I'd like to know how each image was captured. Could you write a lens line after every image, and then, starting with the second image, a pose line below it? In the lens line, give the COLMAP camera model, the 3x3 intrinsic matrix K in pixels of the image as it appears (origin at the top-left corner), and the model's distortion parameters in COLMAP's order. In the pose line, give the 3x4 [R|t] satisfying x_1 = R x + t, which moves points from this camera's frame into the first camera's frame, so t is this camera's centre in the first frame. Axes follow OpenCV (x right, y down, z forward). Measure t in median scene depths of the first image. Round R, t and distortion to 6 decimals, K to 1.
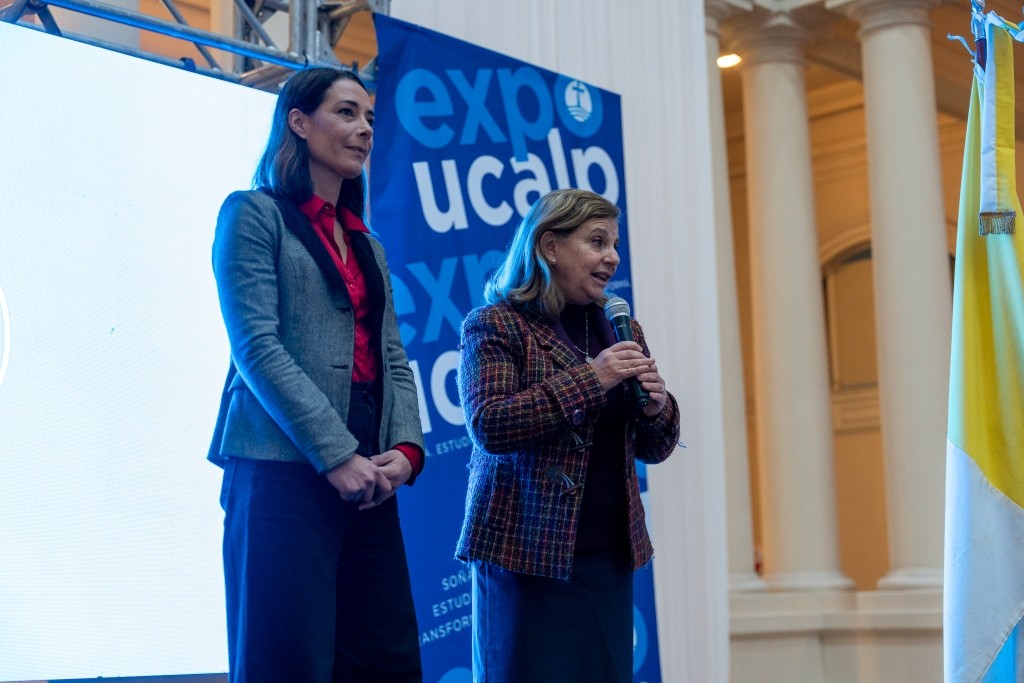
lens RADIAL K [[1647.3, 0, 512.0], [0, 1647.3, 341.5], [0, 0, 1]] dist [0.023264, 0.077406]
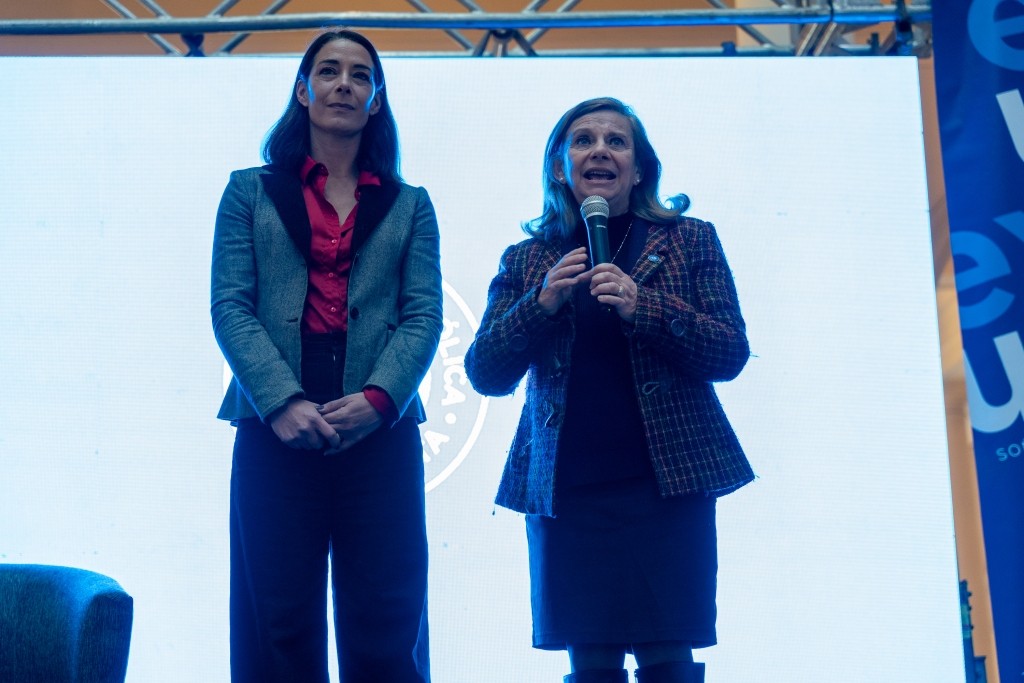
lens RADIAL K [[2099.4, 0, 512.0], [0, 2099.4, 341.5], [0, 0, 1]] dist [0.007796, 0.062758]
pose [[0.754651, -0.165353, -0.634949, 0.807679], [0.130201, 0.986218, -0.102083, 0.176113], [0.643078, -0.005634, 0.765780, 0.098145]]
